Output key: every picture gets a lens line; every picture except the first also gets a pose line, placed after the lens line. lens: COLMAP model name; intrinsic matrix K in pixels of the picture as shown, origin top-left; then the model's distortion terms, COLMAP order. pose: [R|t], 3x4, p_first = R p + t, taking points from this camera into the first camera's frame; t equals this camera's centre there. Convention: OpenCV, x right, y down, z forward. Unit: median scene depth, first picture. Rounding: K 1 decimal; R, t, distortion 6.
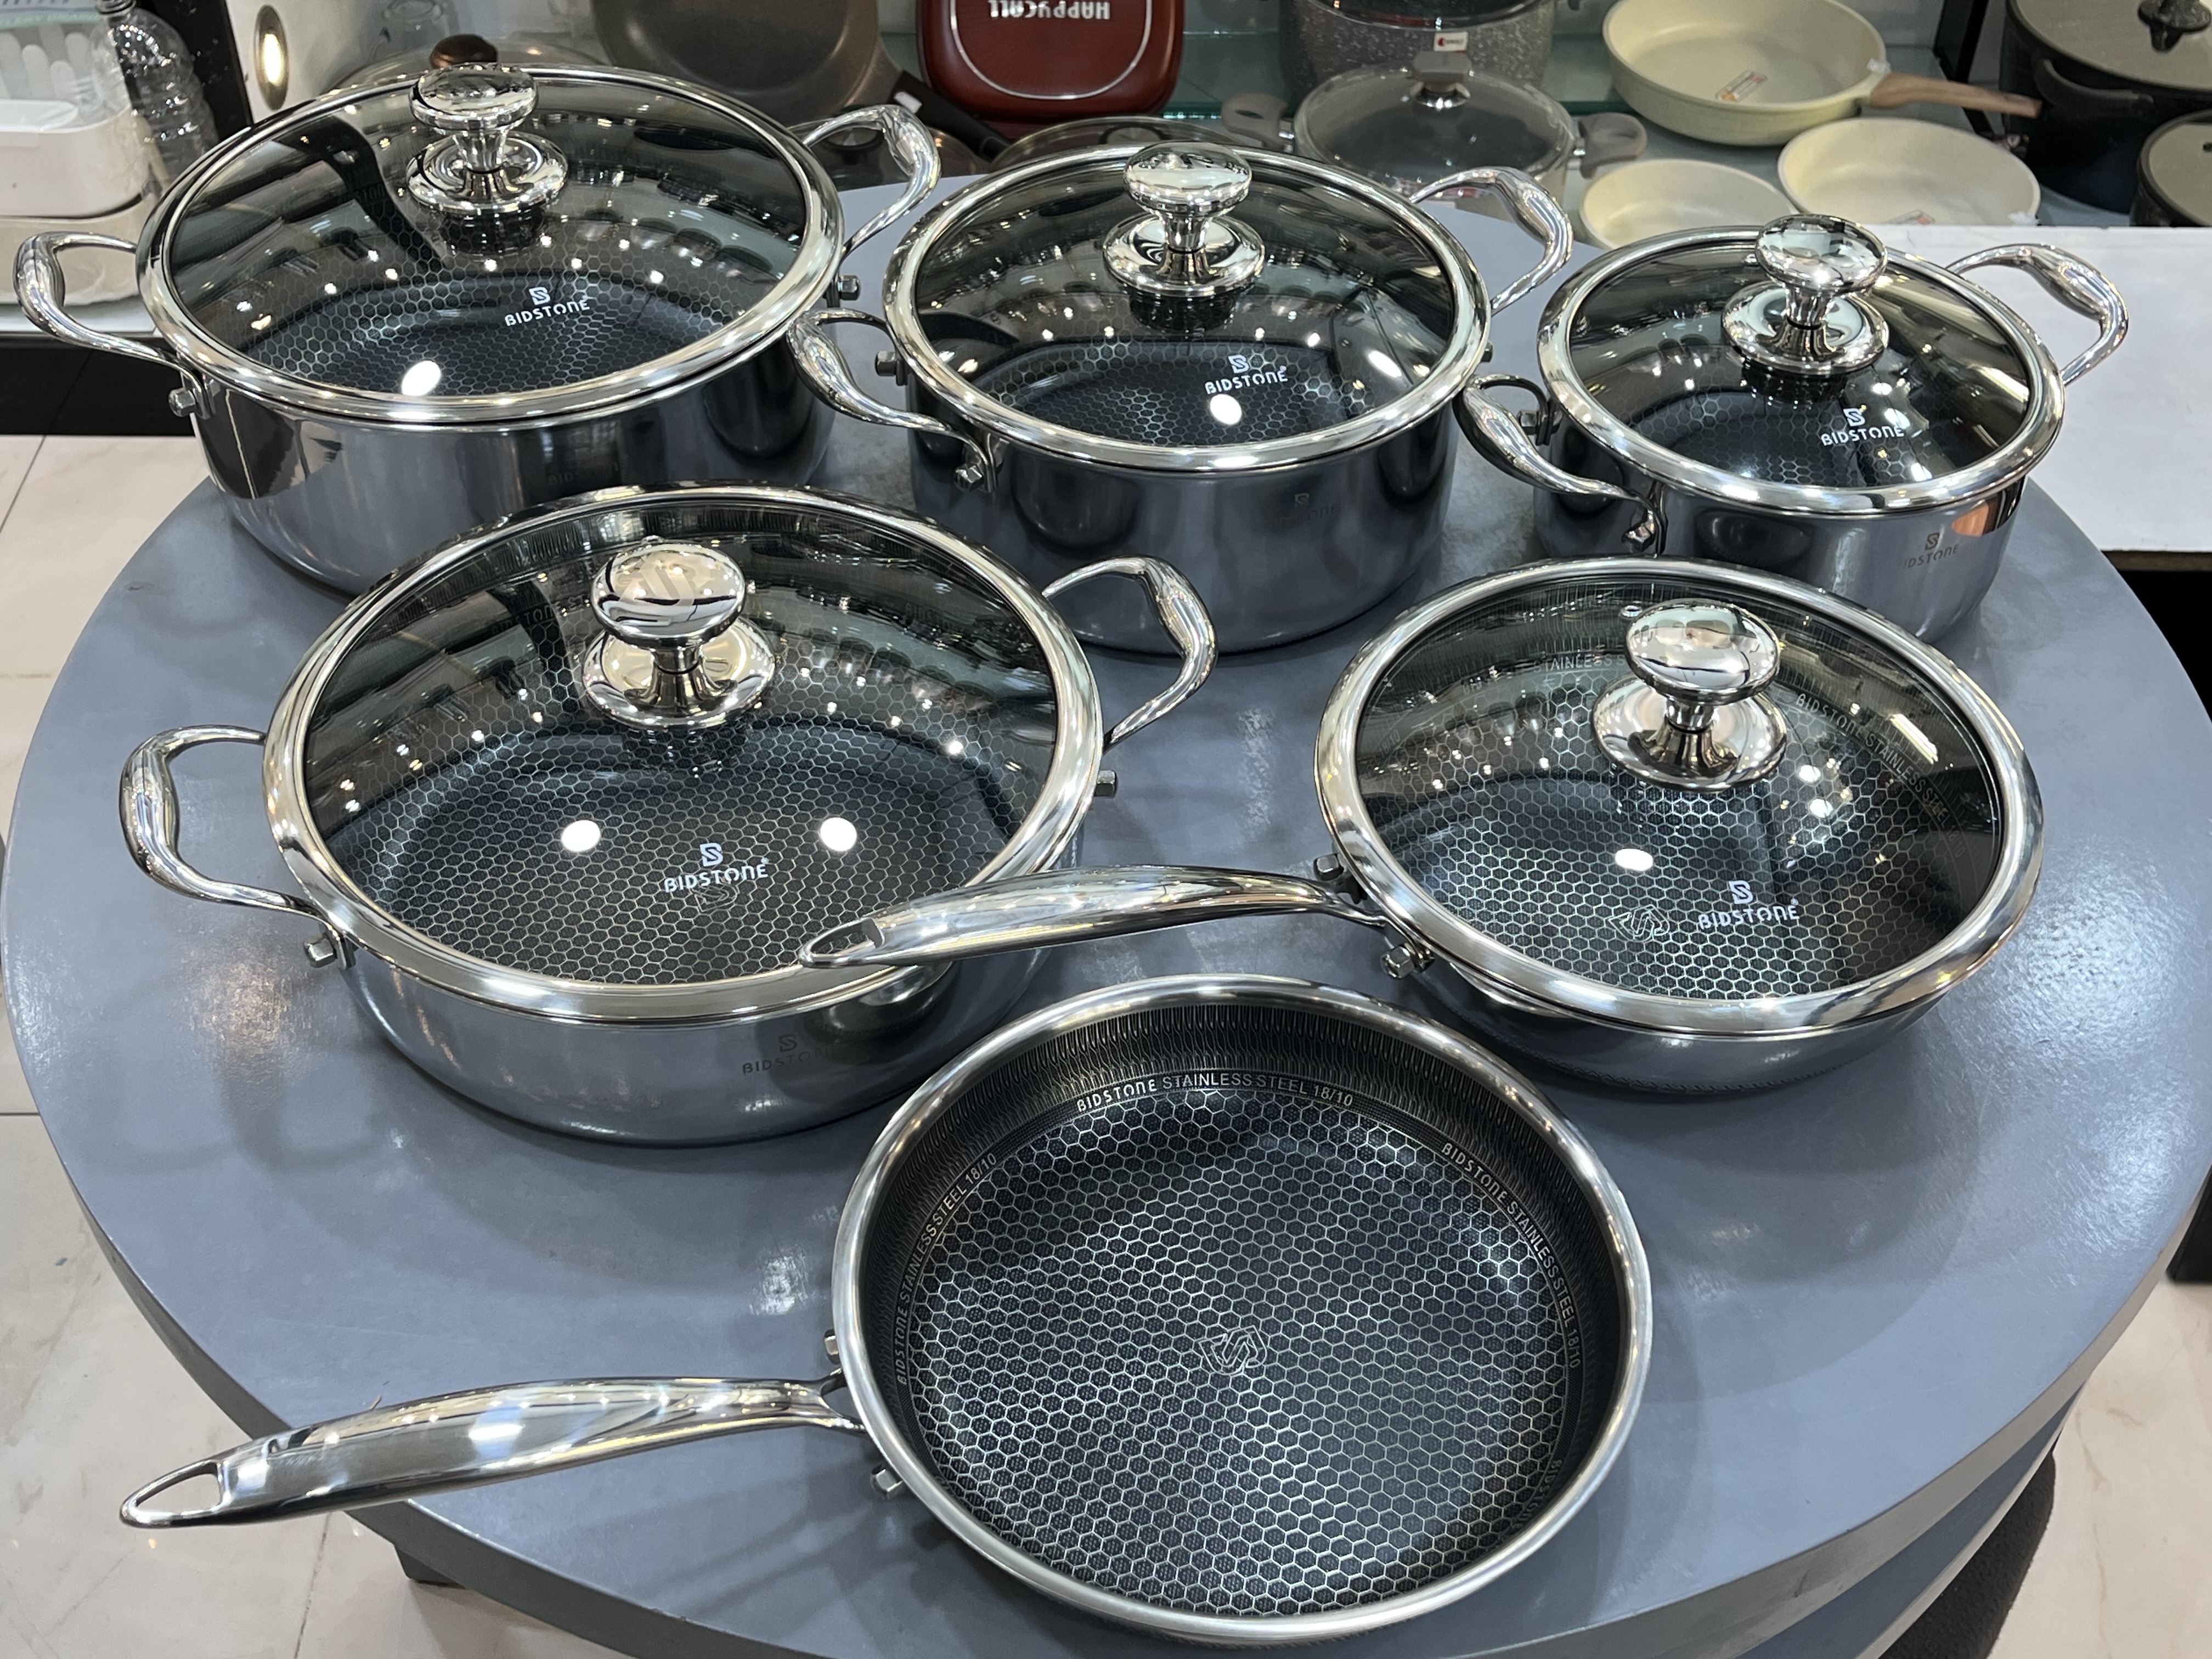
lens RADIAL K [[2748.0, 0, 1104.6], [0, 2748.0, 840.5], [0, 0, 1]] dist [0.075740, 0.000000]
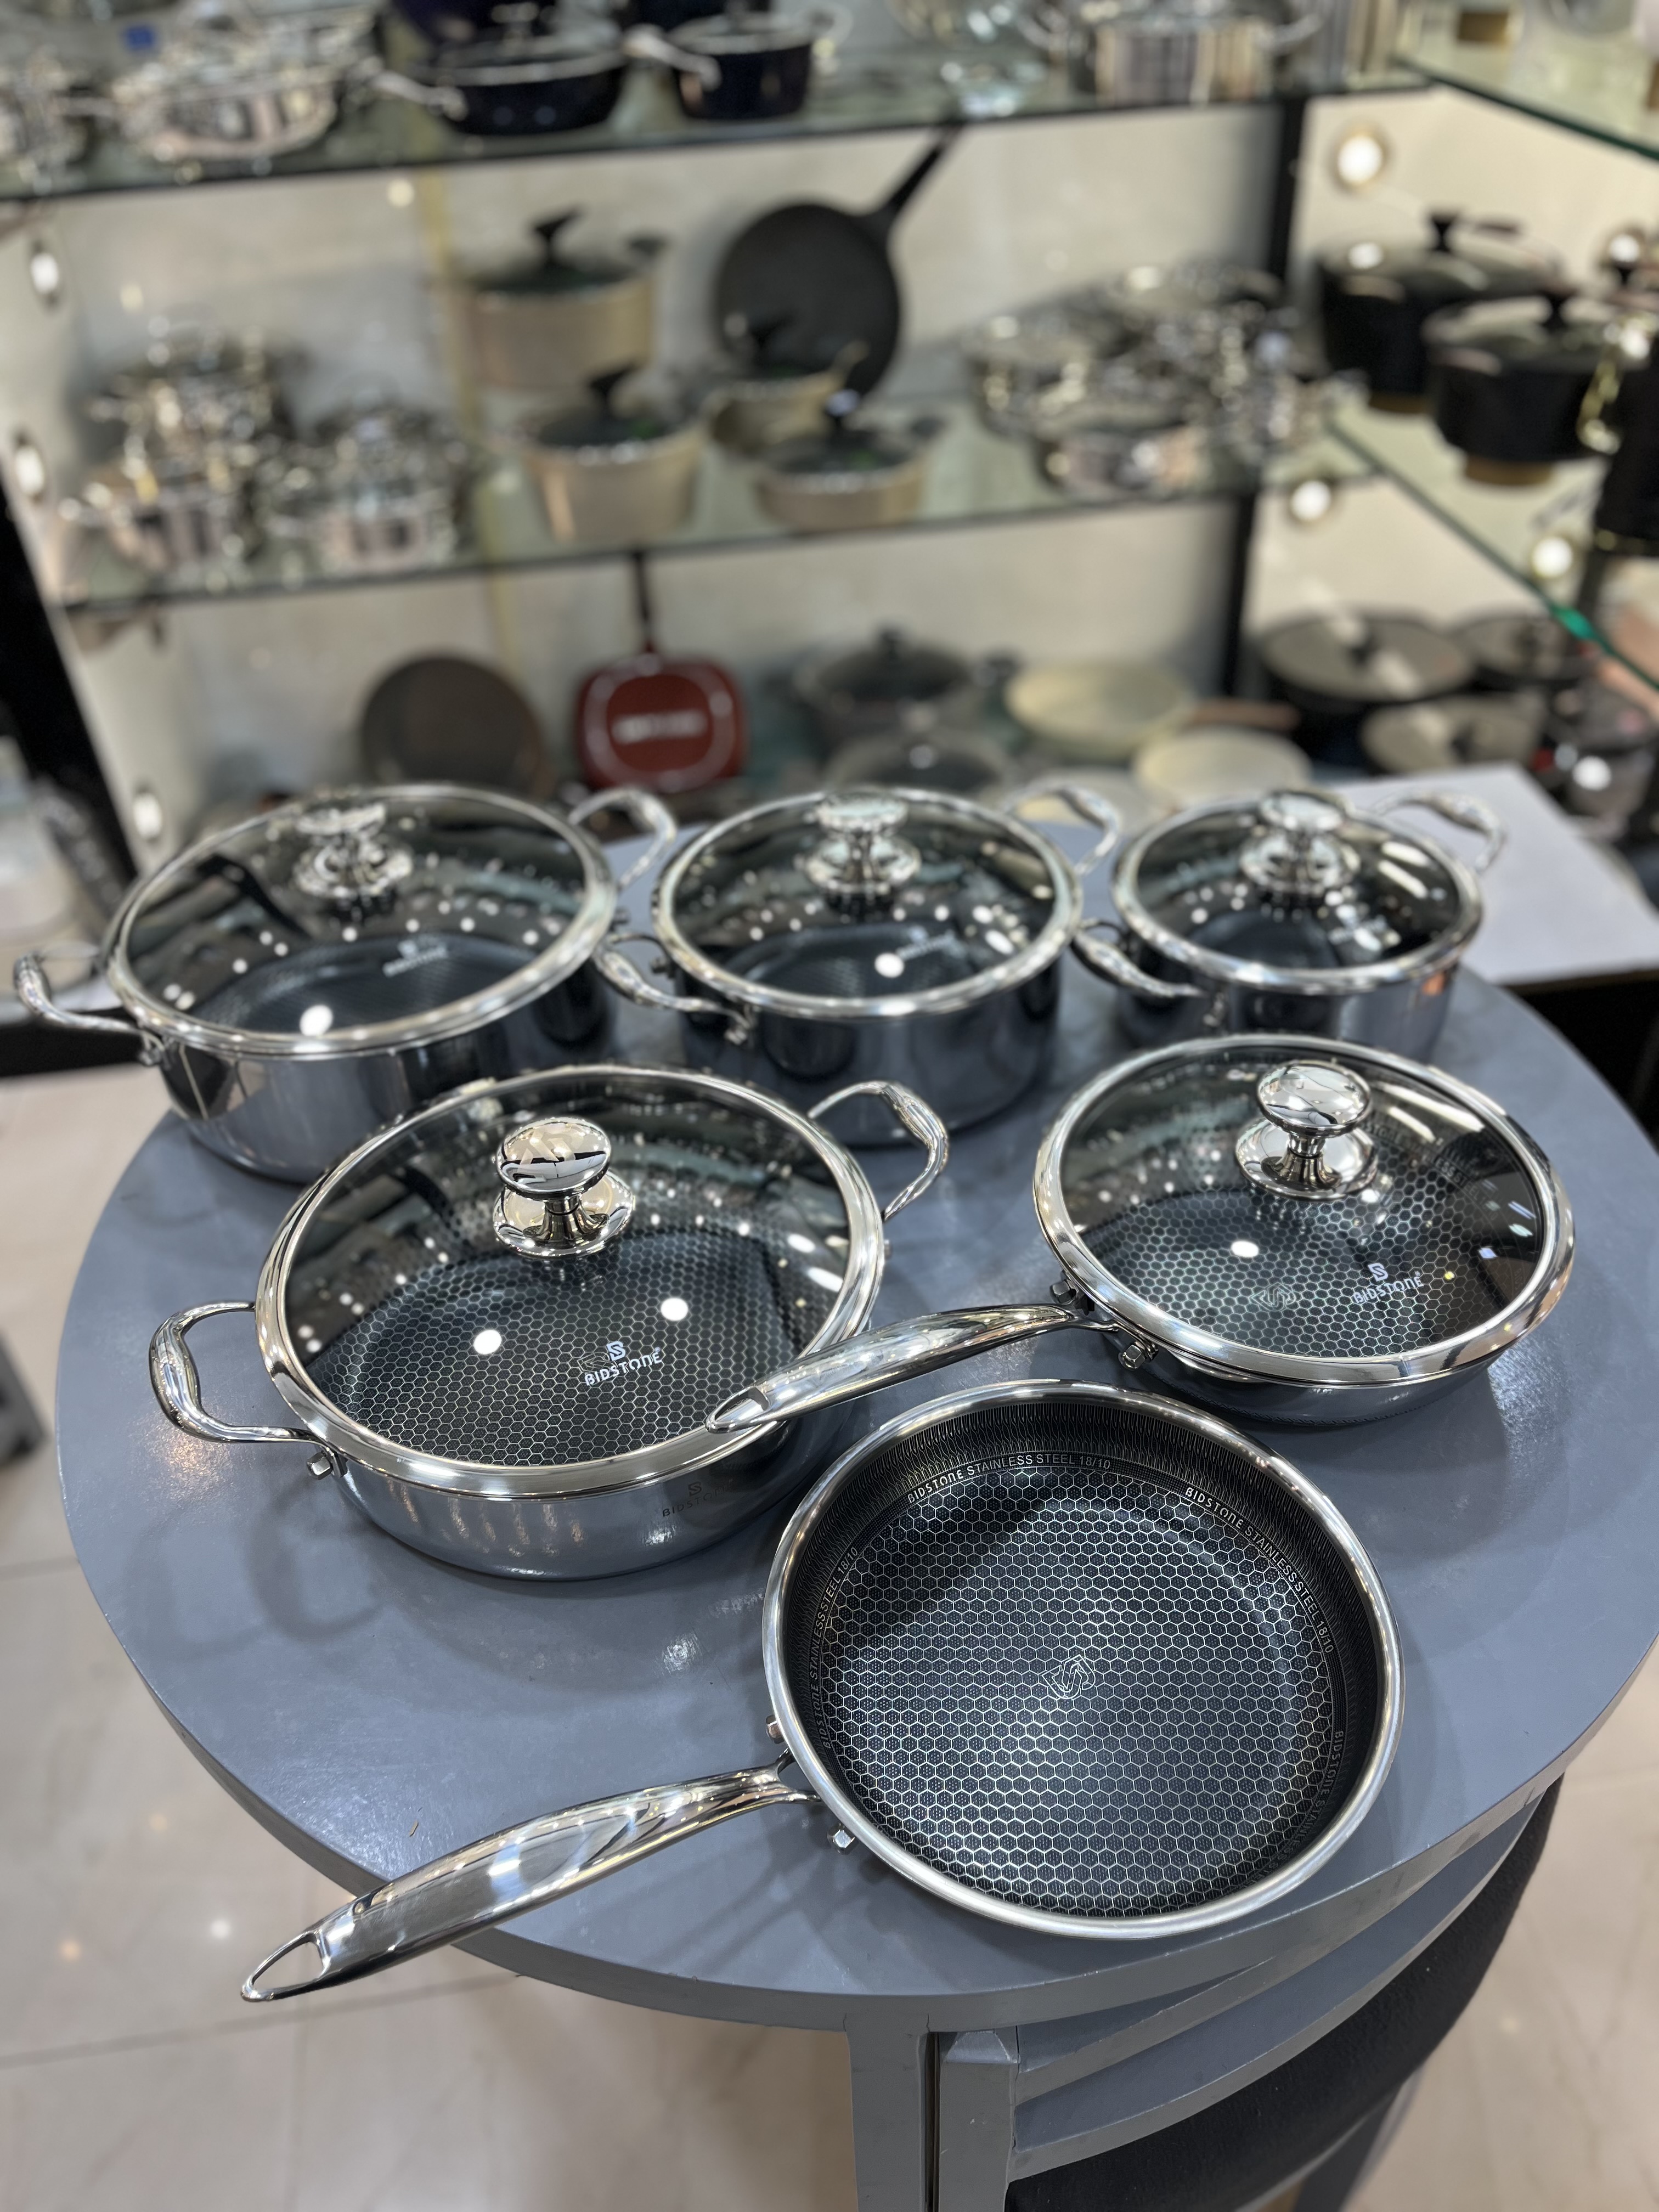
lens RADIAL K [[1709.9, 0, 814.3], [0, 1709.9, 1109.8], [0, 0, 1]] dist [0.036782, -0.030785]
pose [[0.988535, -0.129930, 0.076916, -0.084404], [0.135098, 0.988612, -0.066292, -0.035922], [-0.067427, 0.075923, 0.994831, 0.152492]]
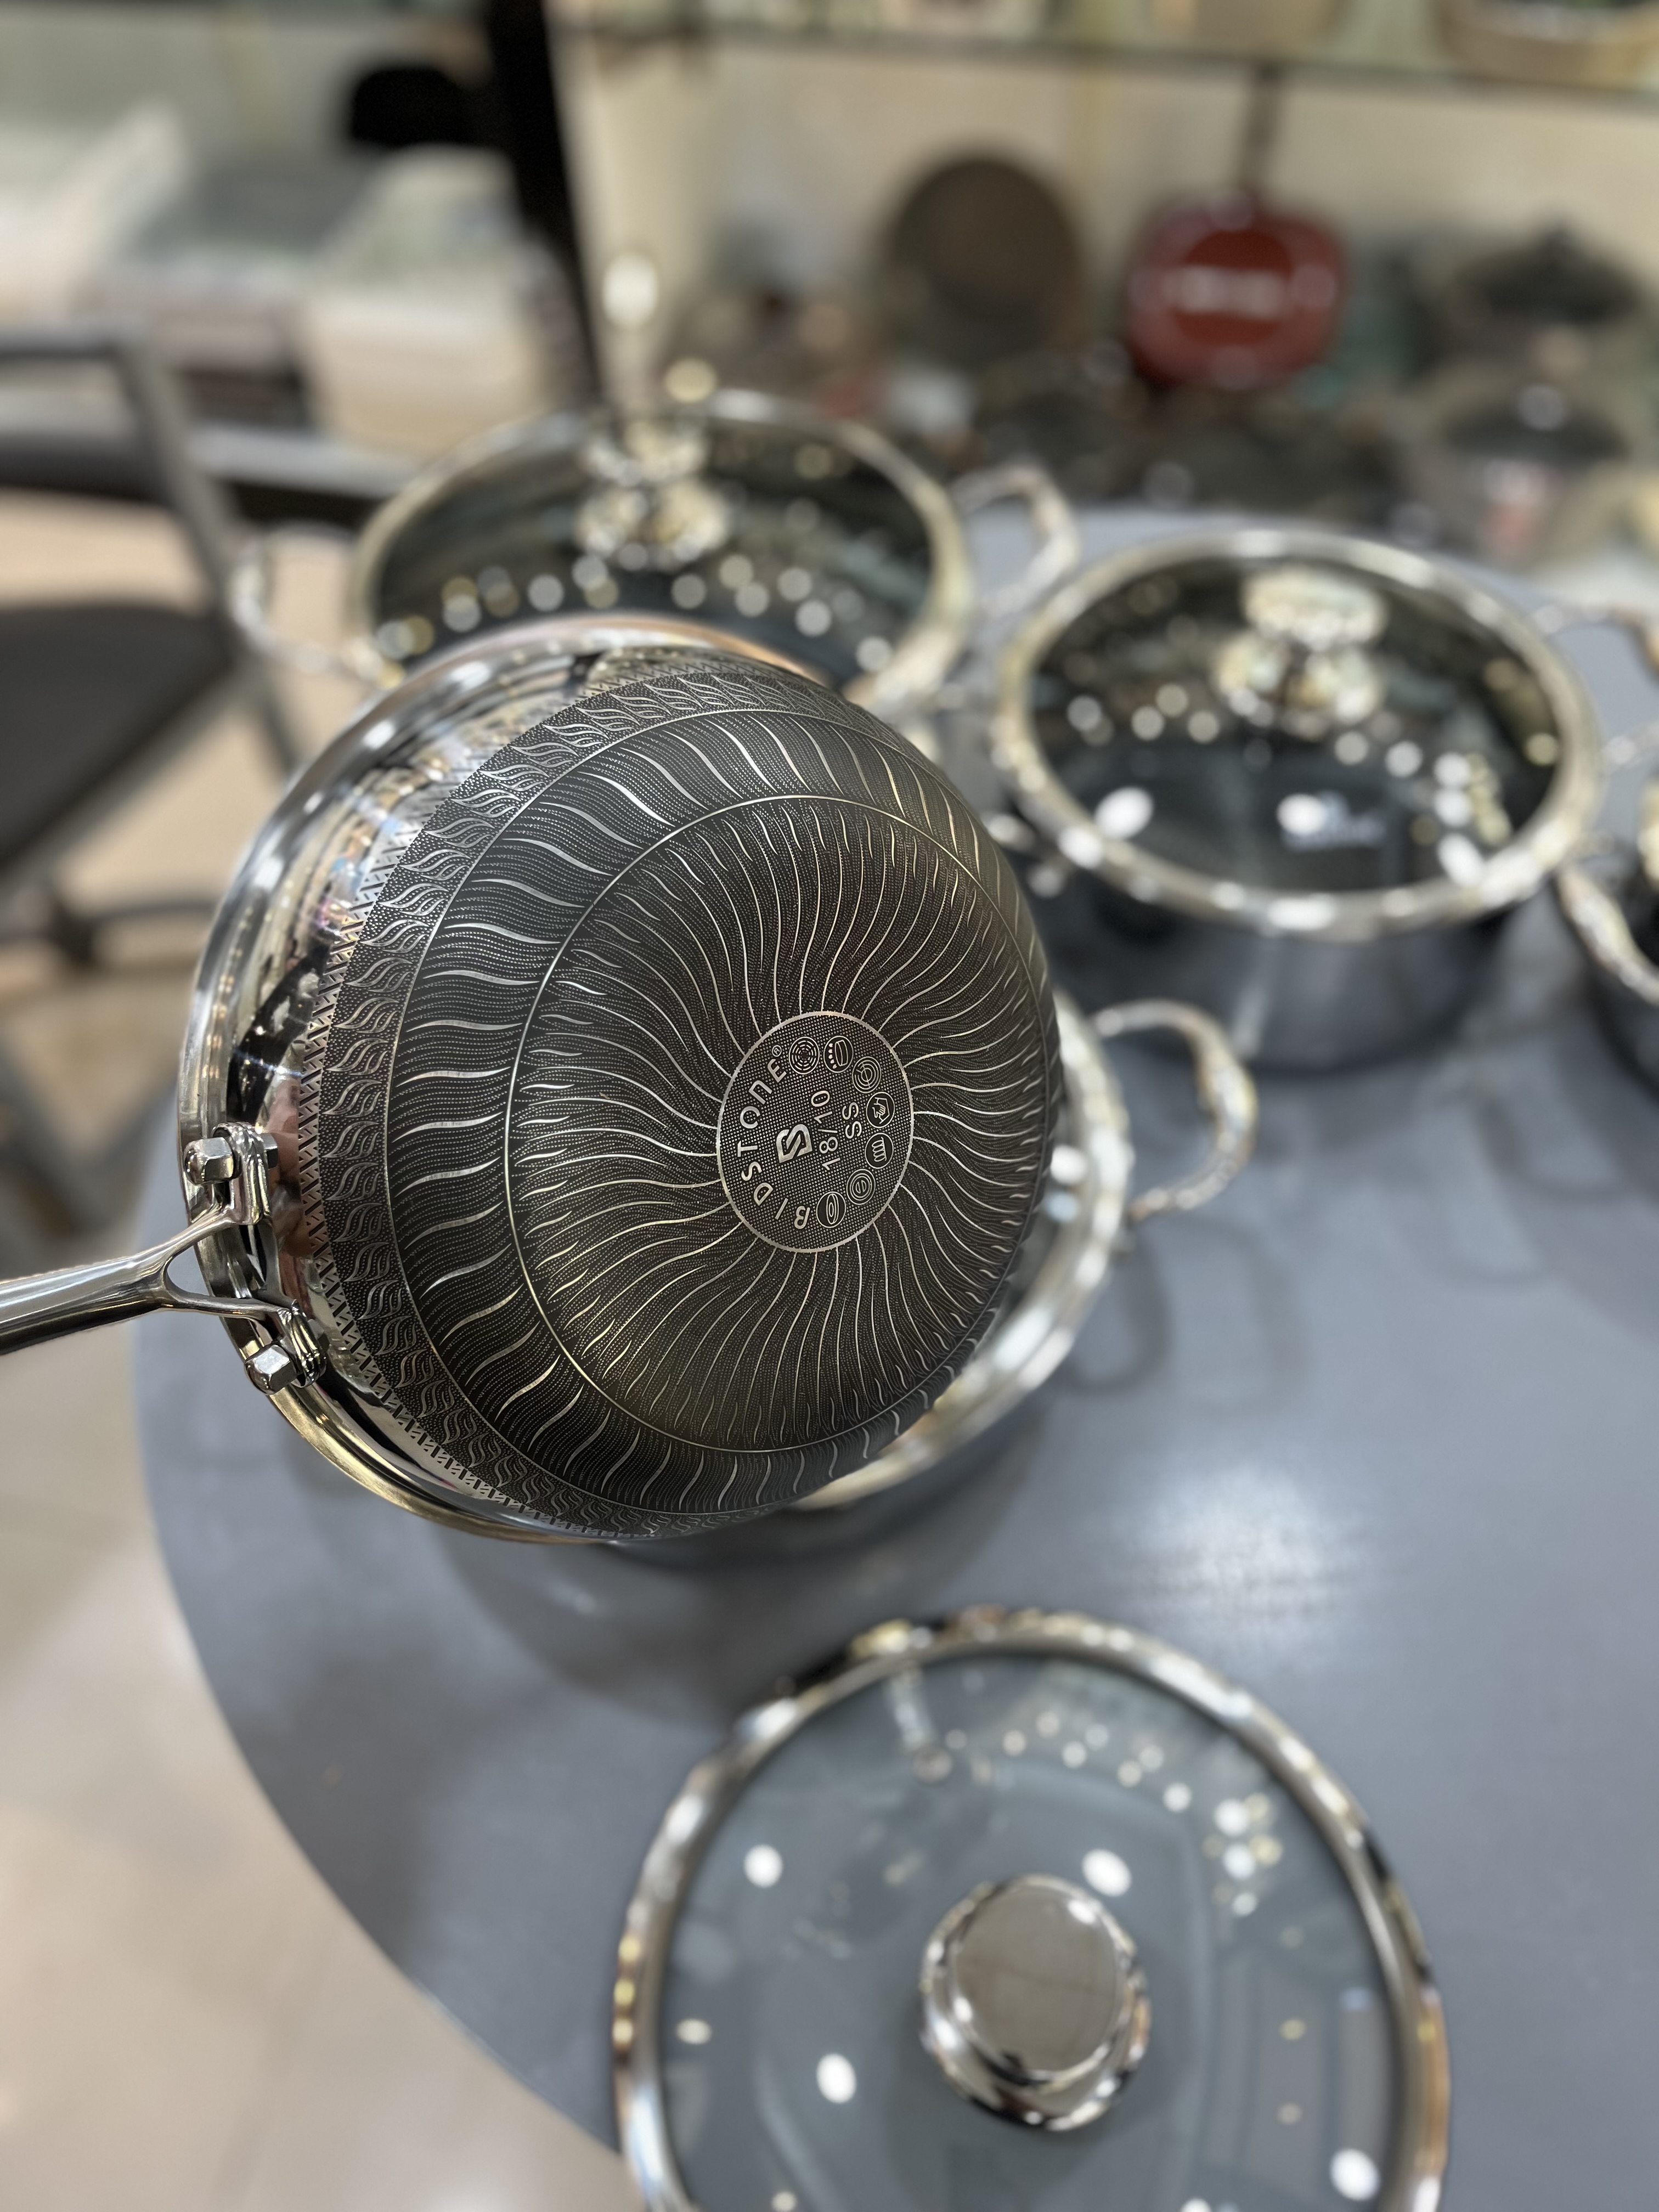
lens RADIAL K [[1709.9, 0, 825.5], [0, 1709.9, 1093.5], [0, 0, 1]] dist [0.036782, -0.030785]
pose [[0.970820, 0.168776, -0.170361, -0.006838], [-0.135859, 0.972487, 0.189237, -0.171619], [0.197613, -0.160570, 0.967040, 0.351276]]
